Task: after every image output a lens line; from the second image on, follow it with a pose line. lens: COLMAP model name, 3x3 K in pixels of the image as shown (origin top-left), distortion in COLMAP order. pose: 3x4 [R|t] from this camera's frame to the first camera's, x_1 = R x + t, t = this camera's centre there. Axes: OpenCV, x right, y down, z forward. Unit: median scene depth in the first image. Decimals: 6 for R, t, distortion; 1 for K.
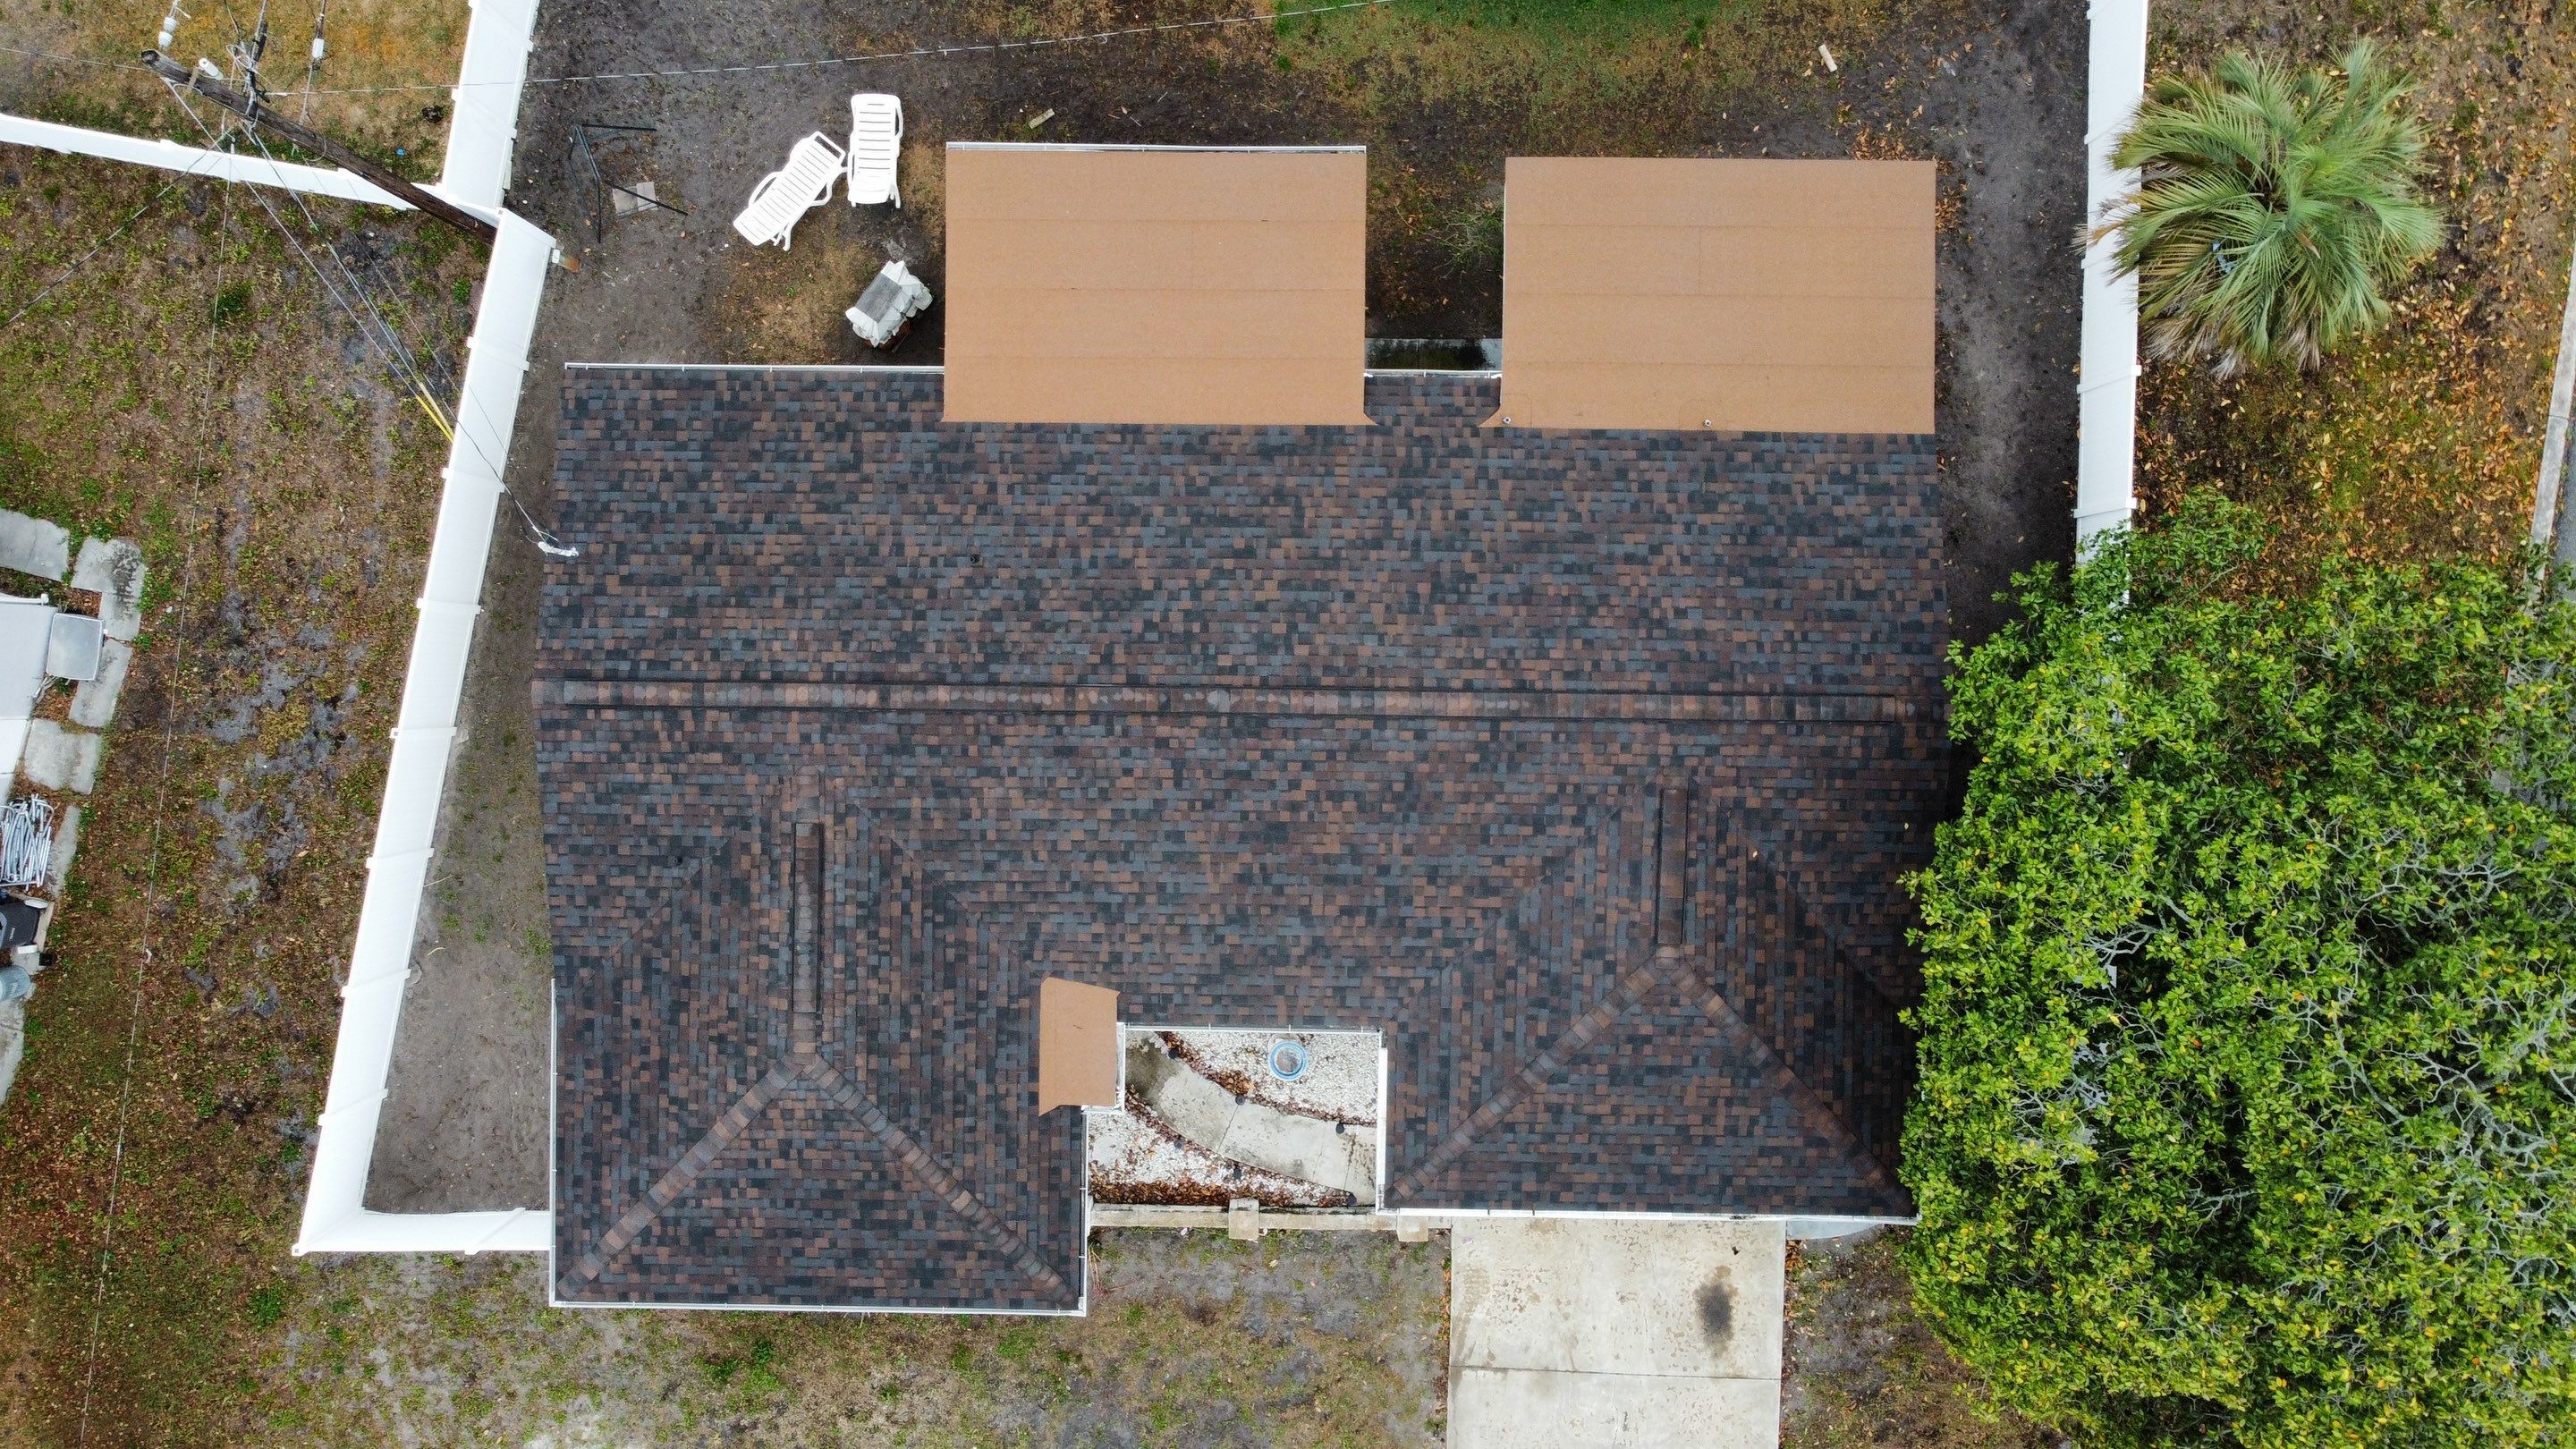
lens RADIAL K [[1936.9, 0, 1253.5], [0, 1936.9, 703.4], [0, 0, 1]] dist [0.025570, -0.050851]
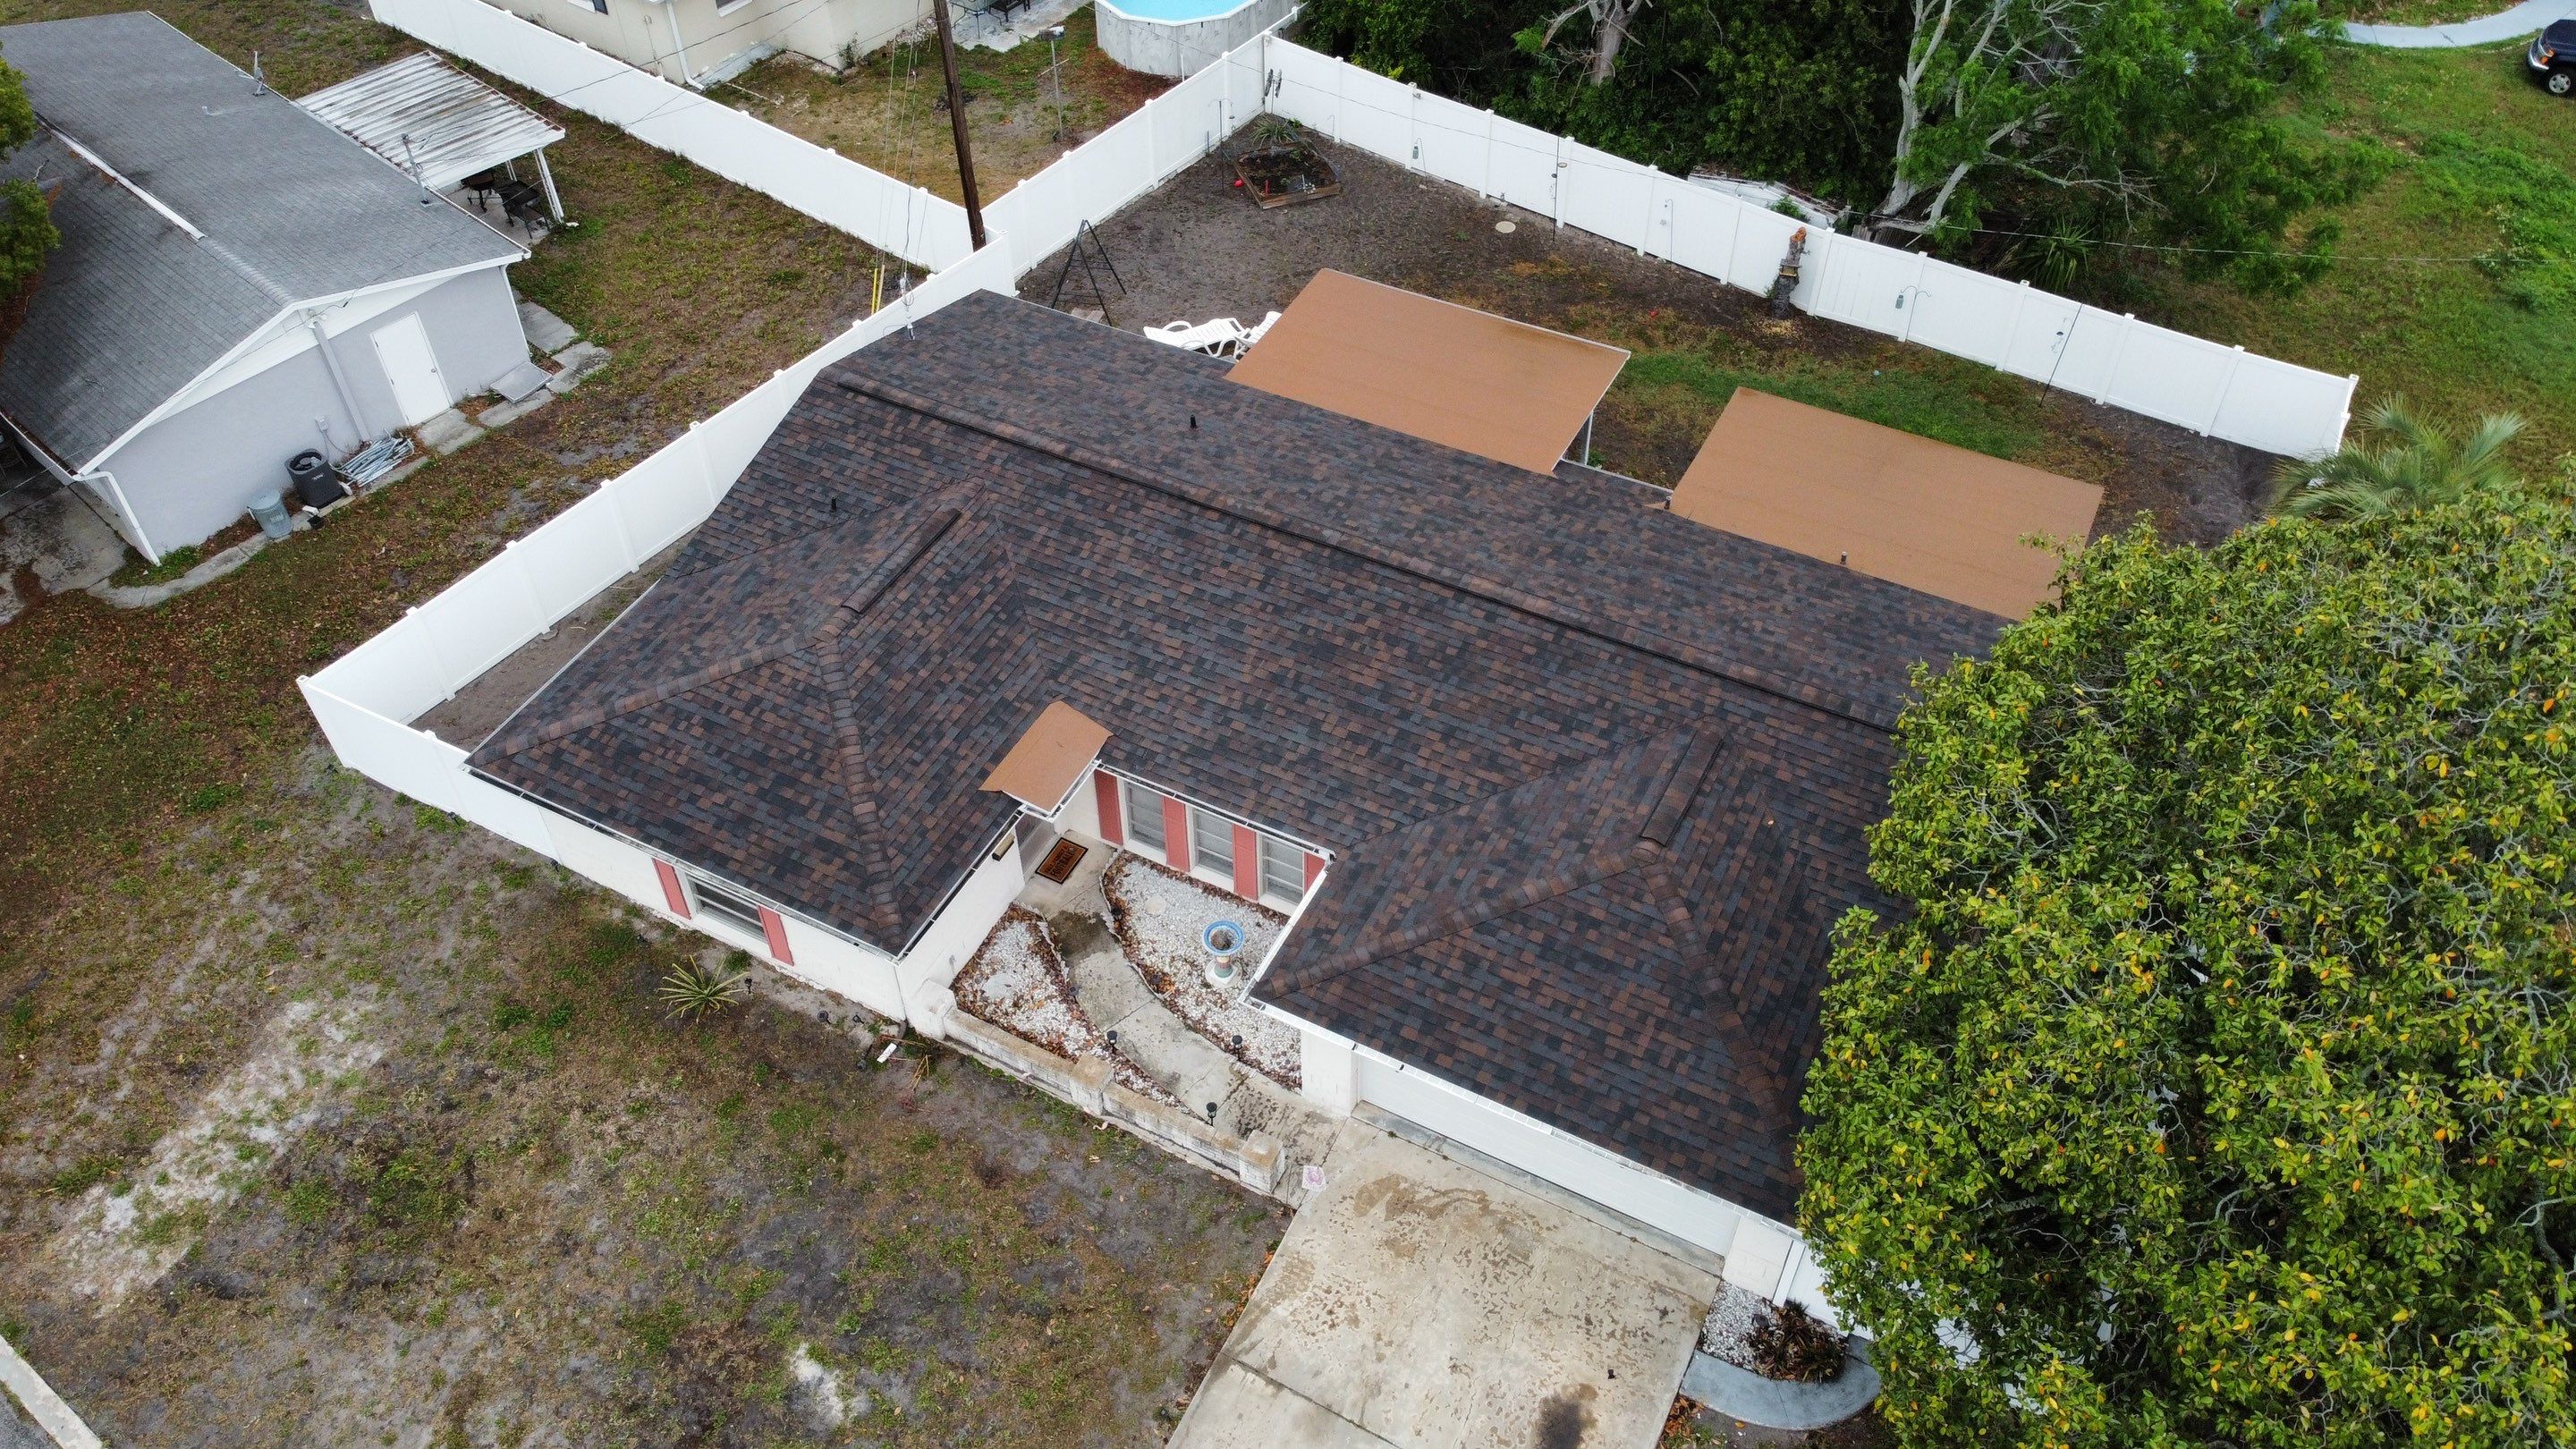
lens RADIAL K [[1943.3, 0, 1255.5], [0, 1943.3, 696.9], [0, 0, 1]] dist [0.011634, -0.021296]
pose [[0.890166, 0.321655, -0.322711, 0.315168], [-0.455629, 0.632394, -0.626482, 0.734950], [0.002569, 0.704709, 0.709492, 0.275100]]
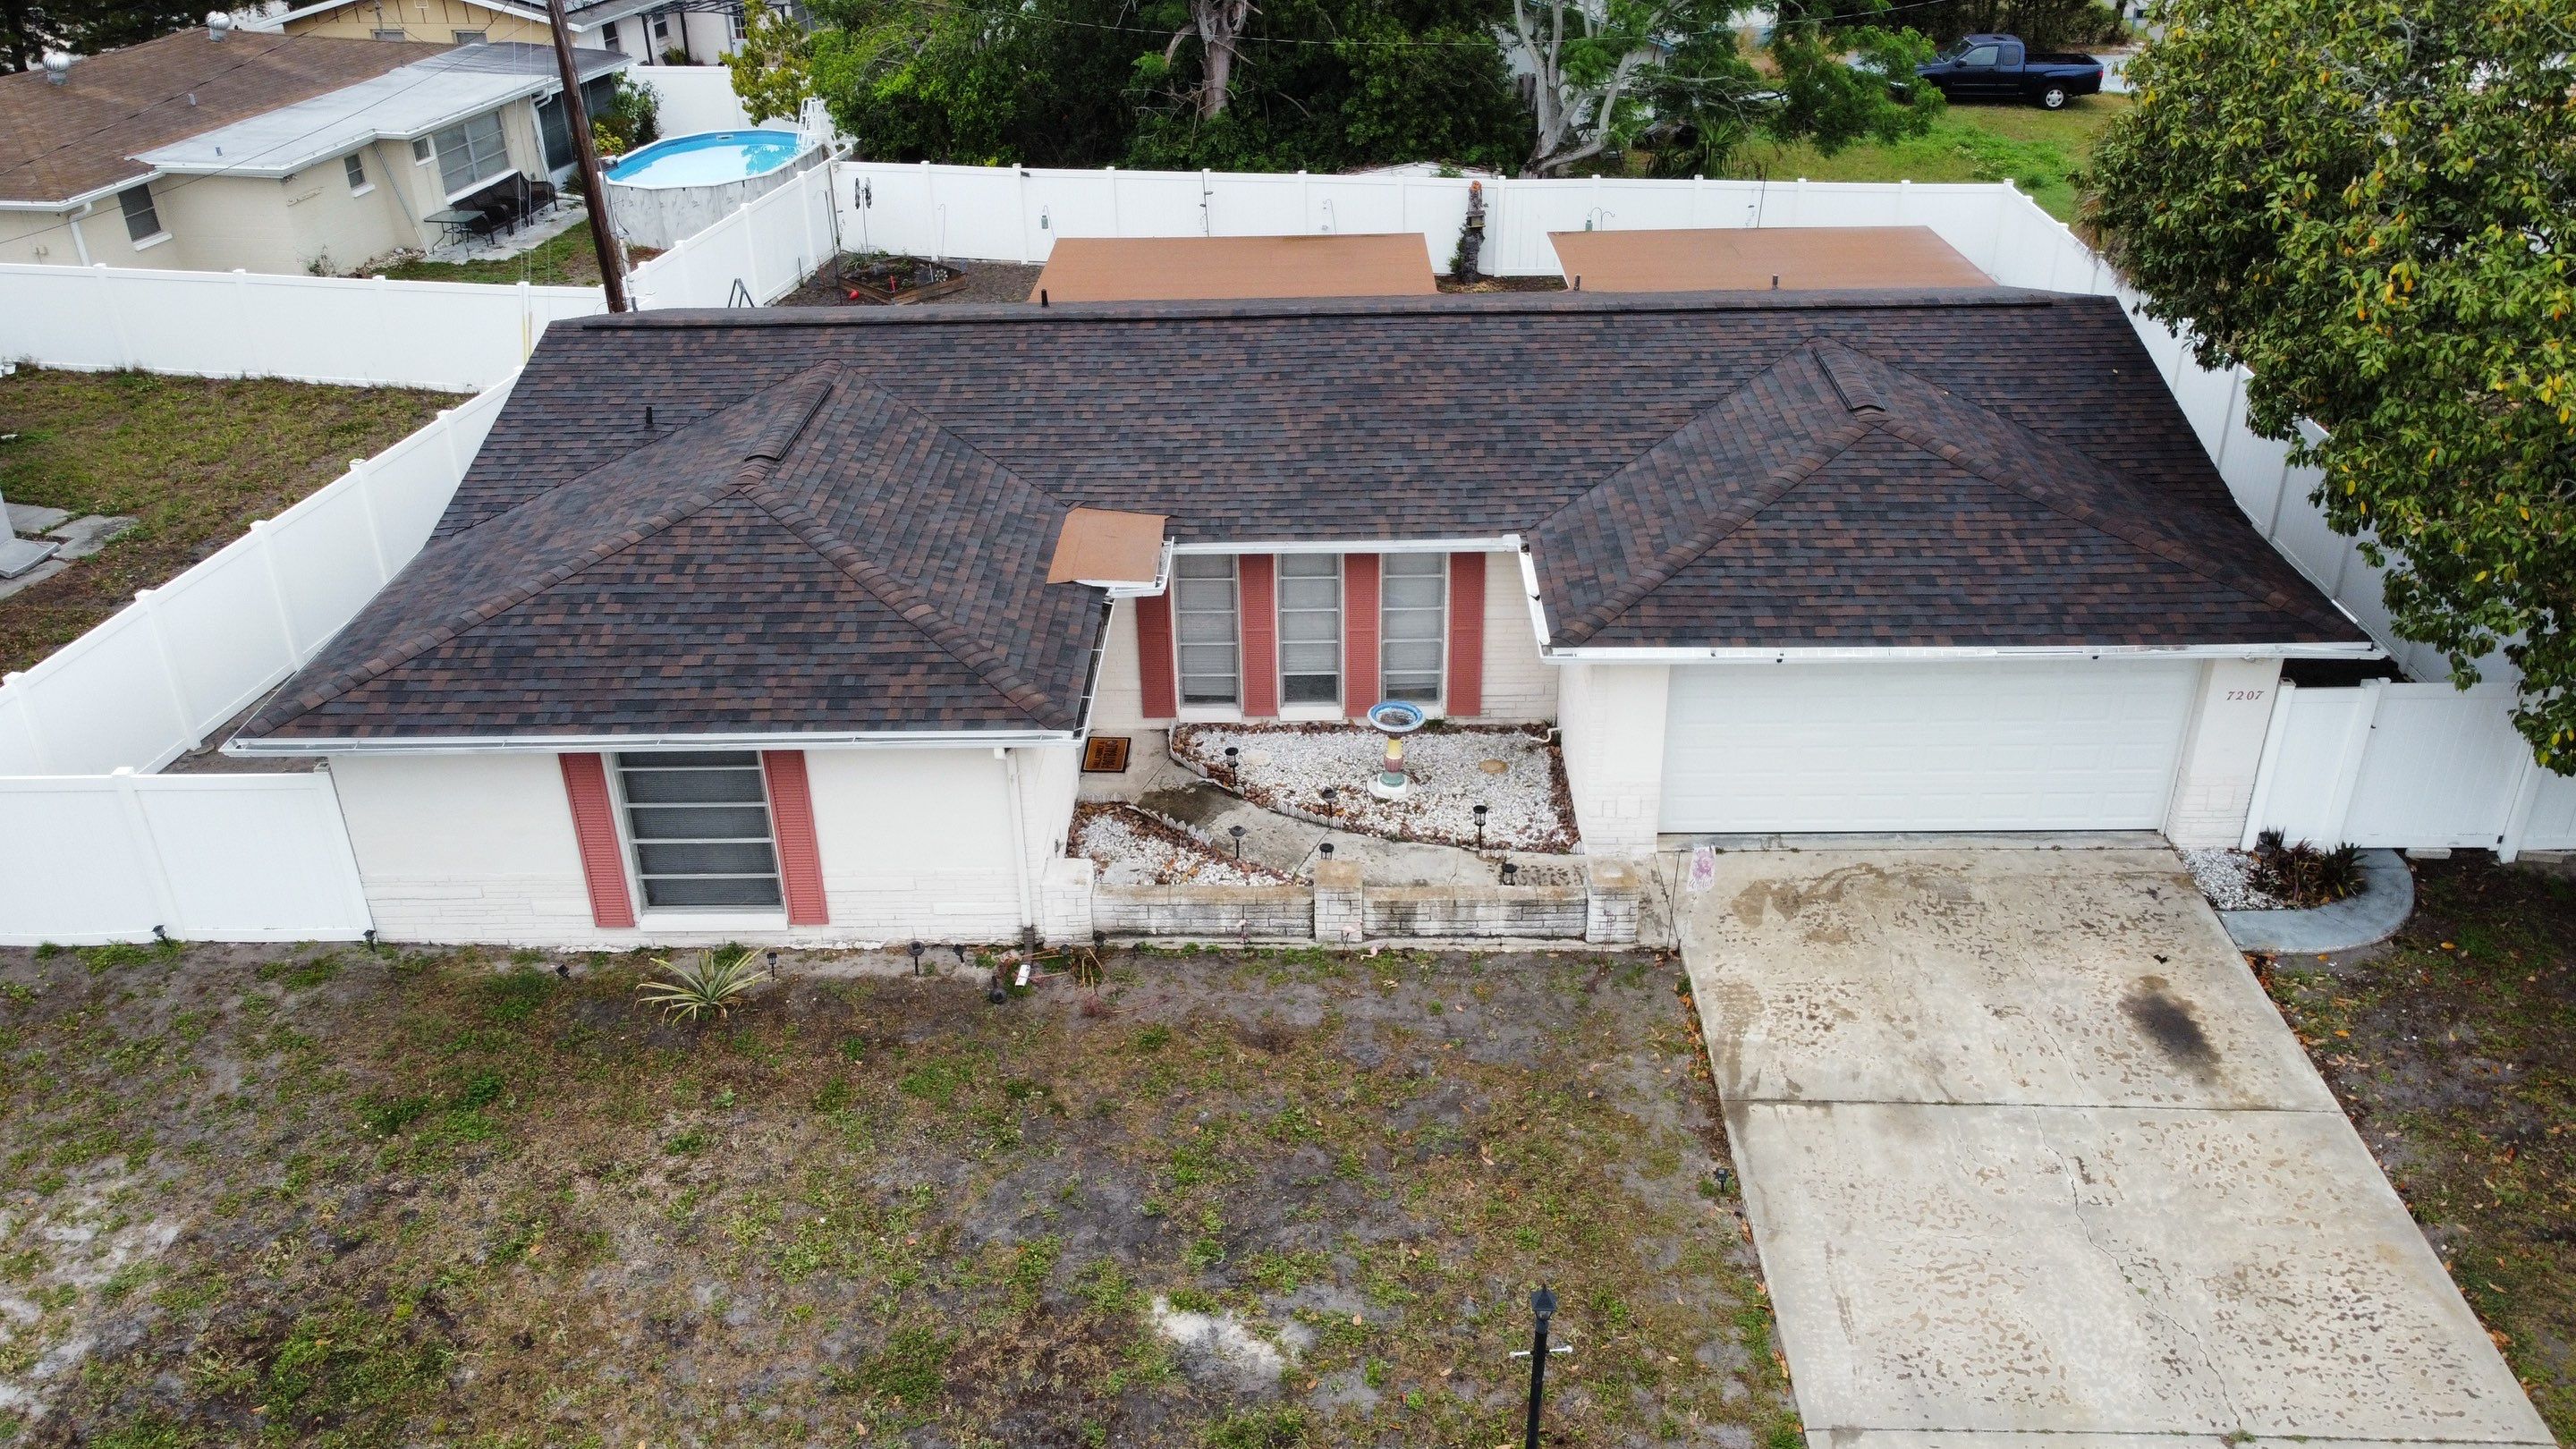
lens RADIAL K [[1943.3, 0, 1258.2], [0, 1943.3, 695.6], [0, 0, 1]] dist [0.011634, -0.021296]
pose [[0.999848, -0.005632, -0.016508, -0.021901], [-0.012160, 0.453473, -0.891187, 0.863466], [0.012505, 0.891252, 0.453335, 0.719653]]
